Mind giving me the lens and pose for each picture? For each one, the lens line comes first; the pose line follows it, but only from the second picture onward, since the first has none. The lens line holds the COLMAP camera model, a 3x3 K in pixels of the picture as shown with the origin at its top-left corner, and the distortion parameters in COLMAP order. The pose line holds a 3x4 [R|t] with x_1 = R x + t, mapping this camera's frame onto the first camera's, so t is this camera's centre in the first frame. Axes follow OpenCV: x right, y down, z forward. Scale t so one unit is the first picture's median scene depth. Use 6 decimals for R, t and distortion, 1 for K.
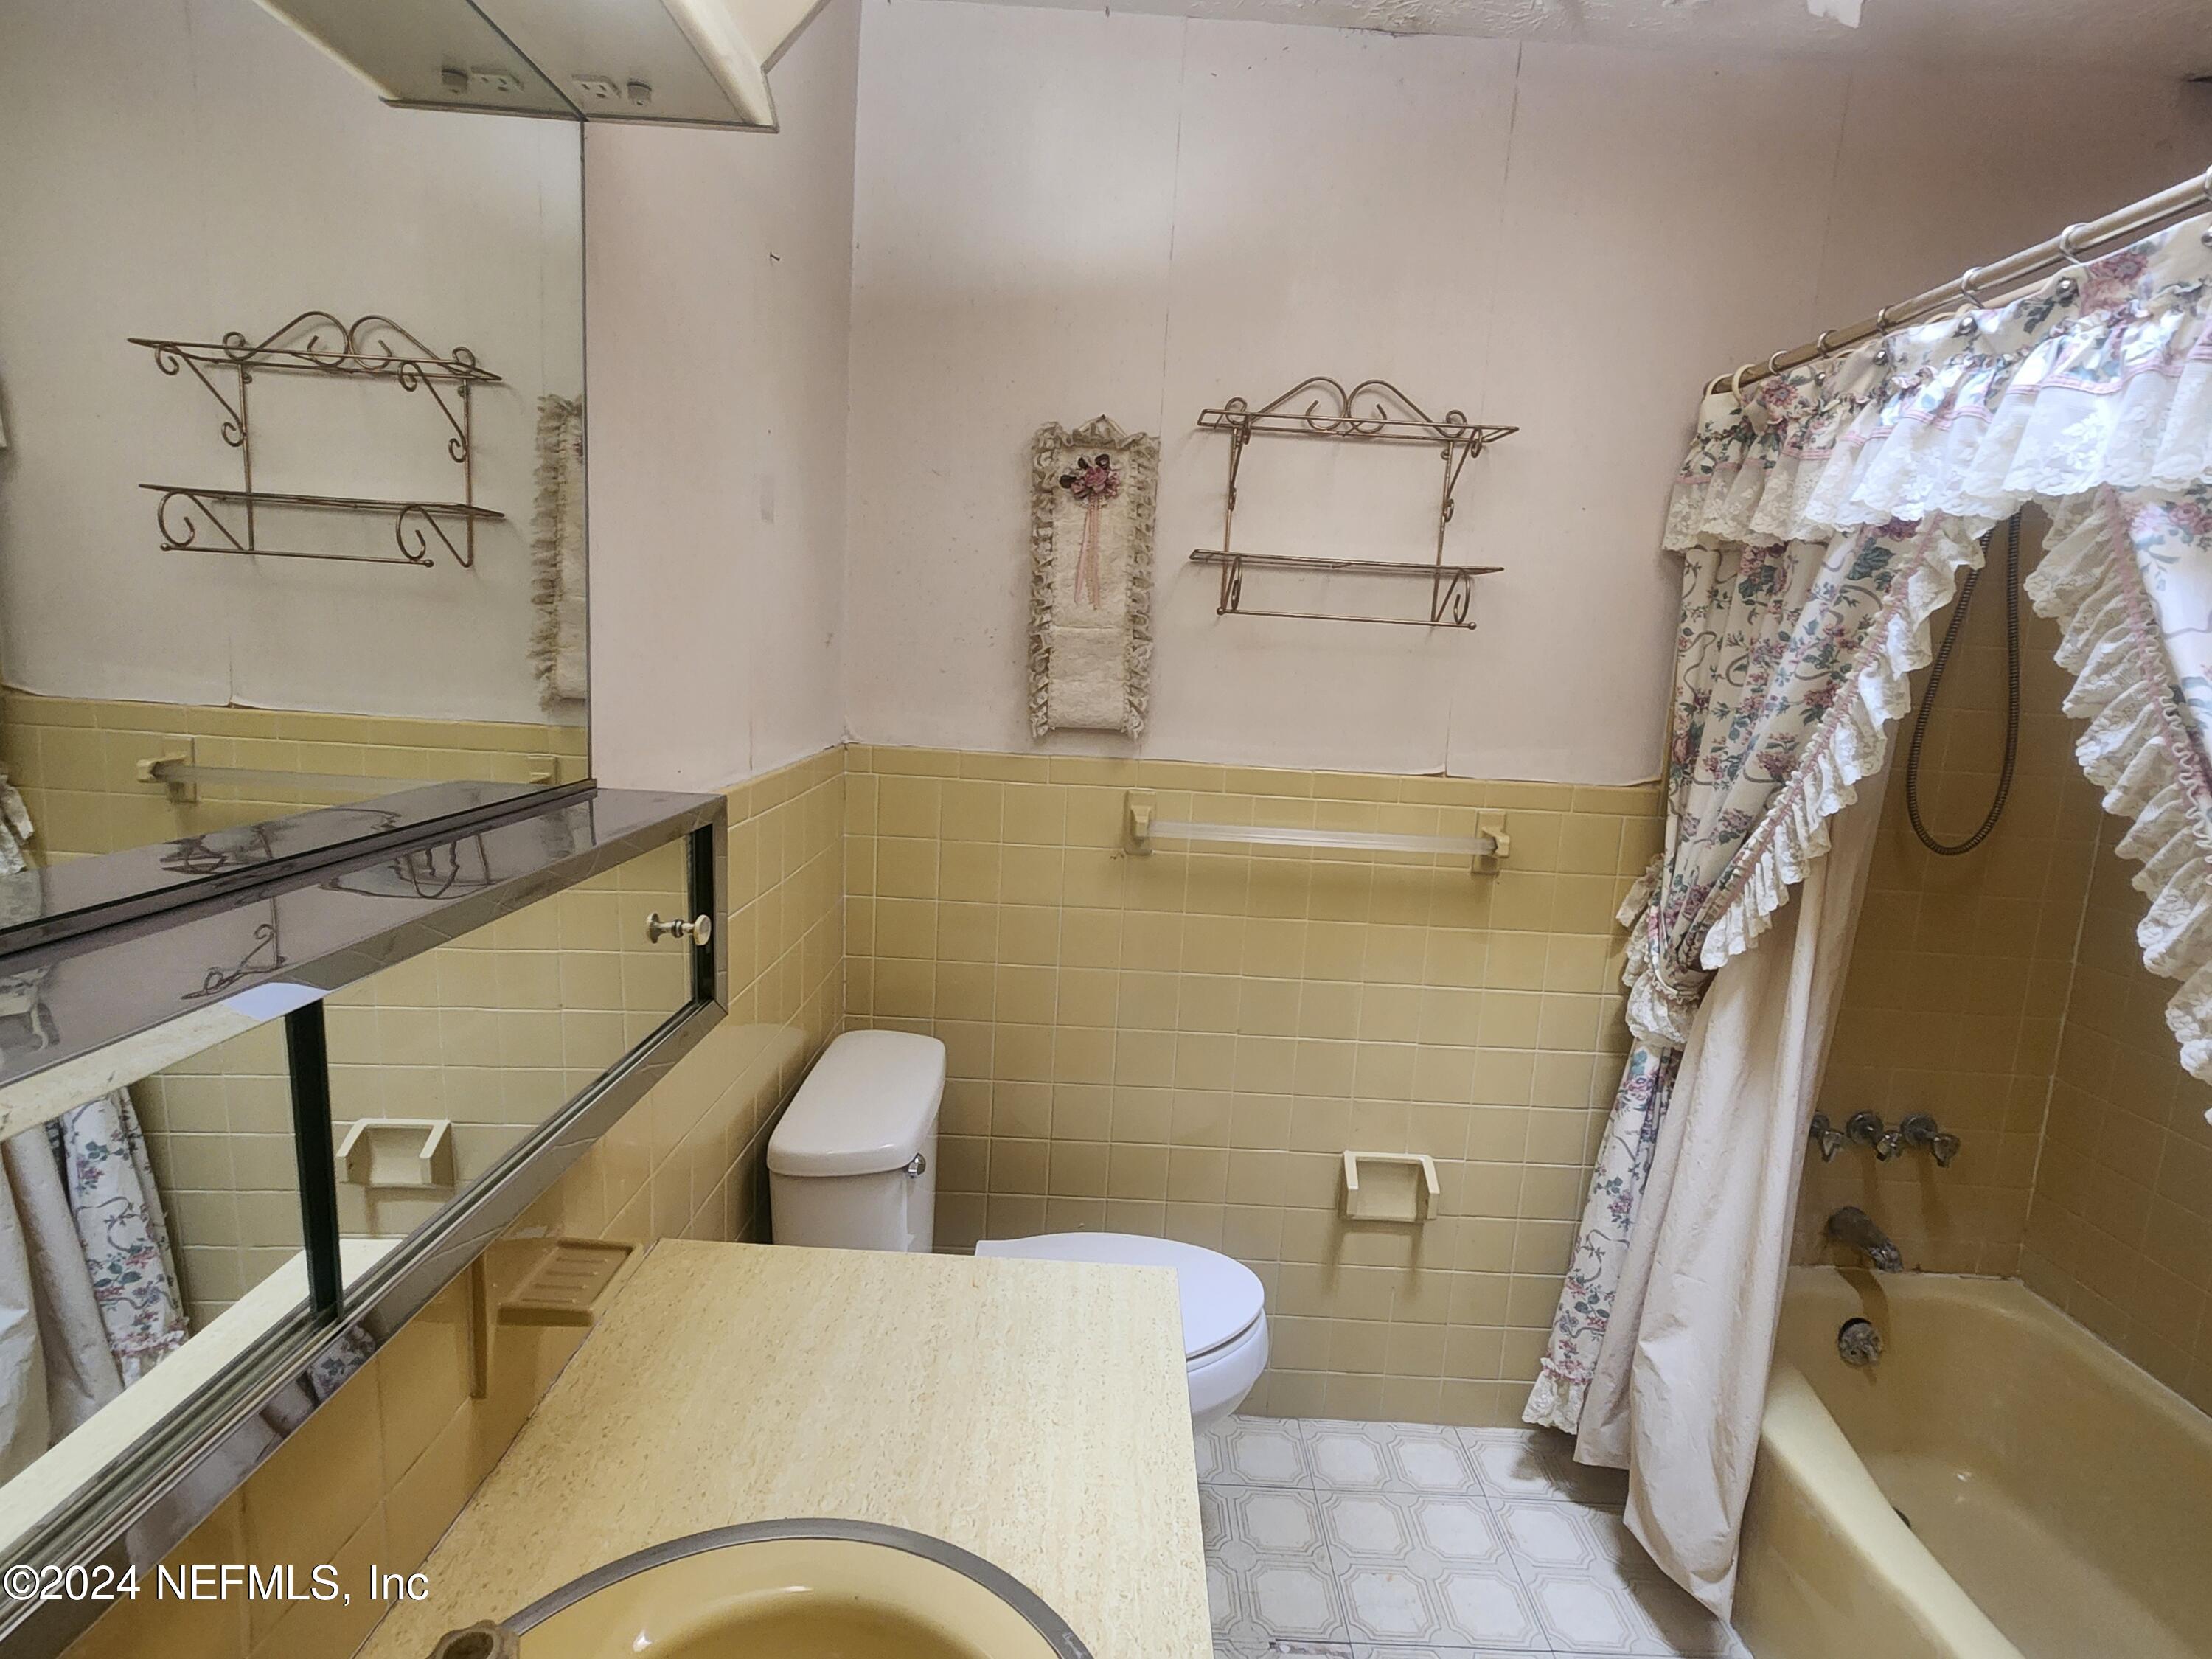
lens RADIAL K [[1101.4, 0, 1110.5], [0, 1101.4, 824.7], [0, 0, 1]] dist [0.002307, -0.000083]
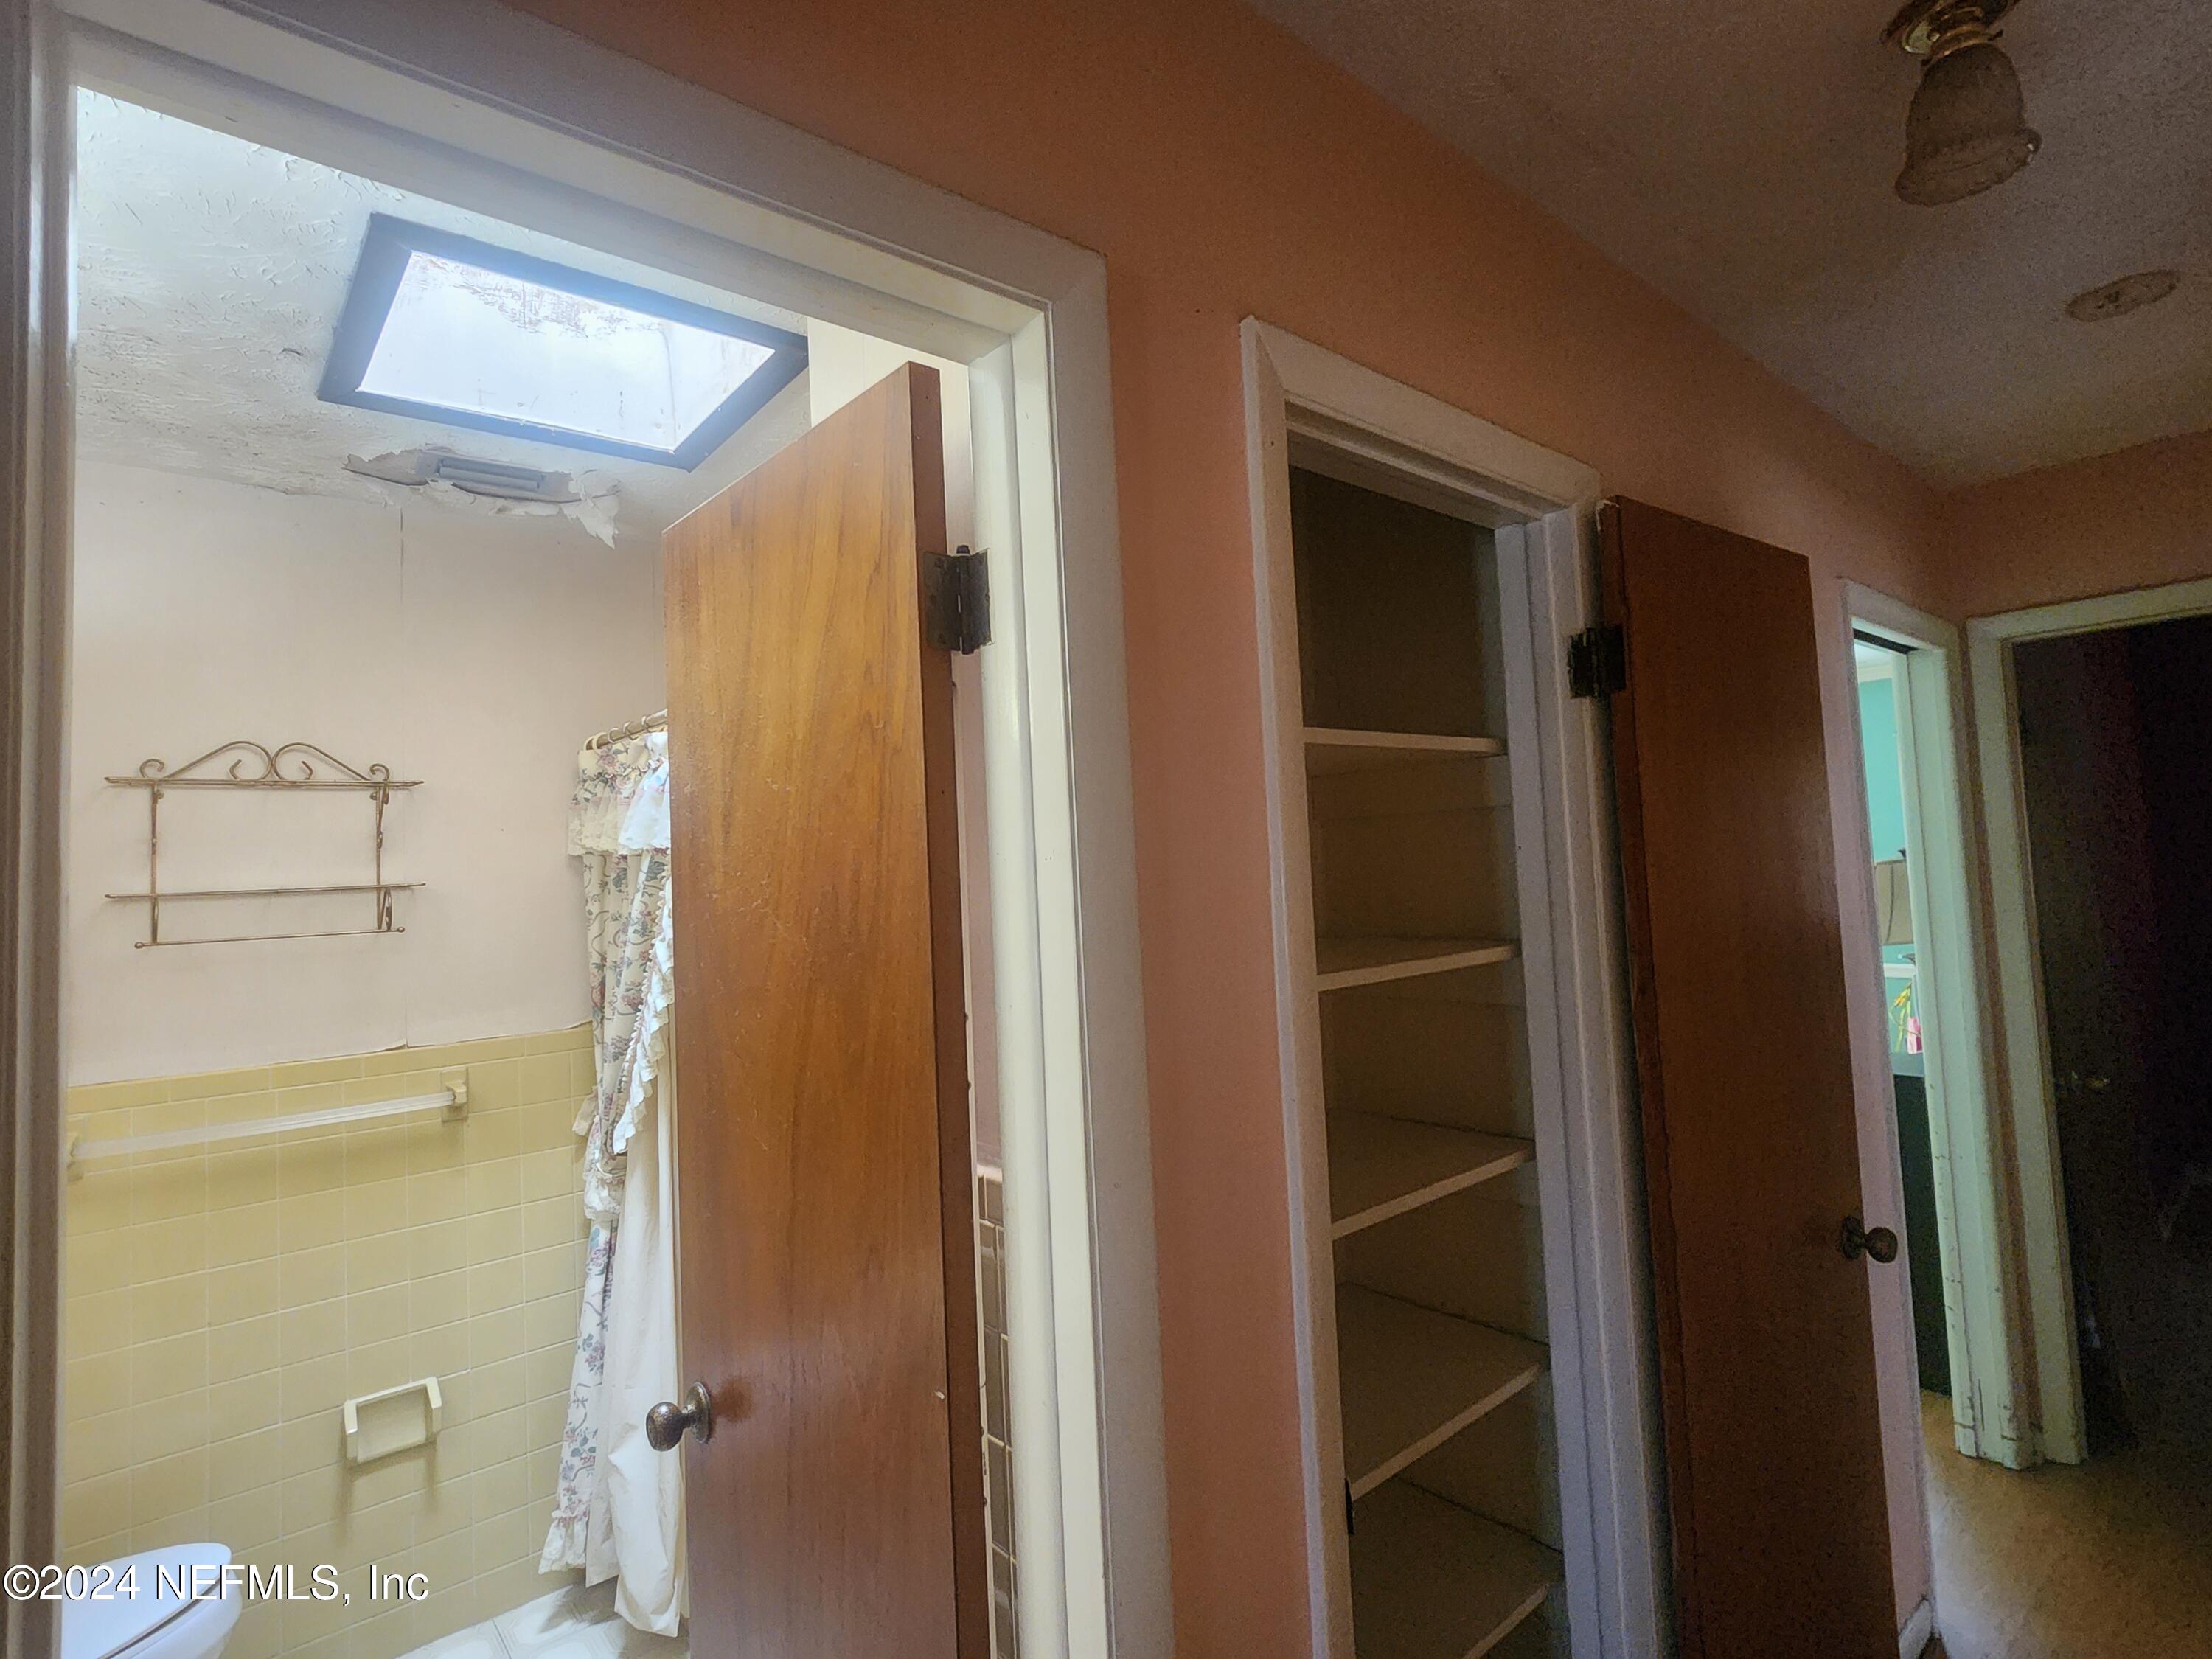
lens RADIAL K [[1101.4, 0, 1106.4], [0, 1101.4, 820.8], [0, 0, 1]] dist [0.002307, -0.000083]
pose [[0.758275, -0.062127, 0.648968, 0.118187], [0.193027, 0.972210, -0.132467, 0.023563], [-0.622704, 0.225715, 0.749195, -0.478377]]
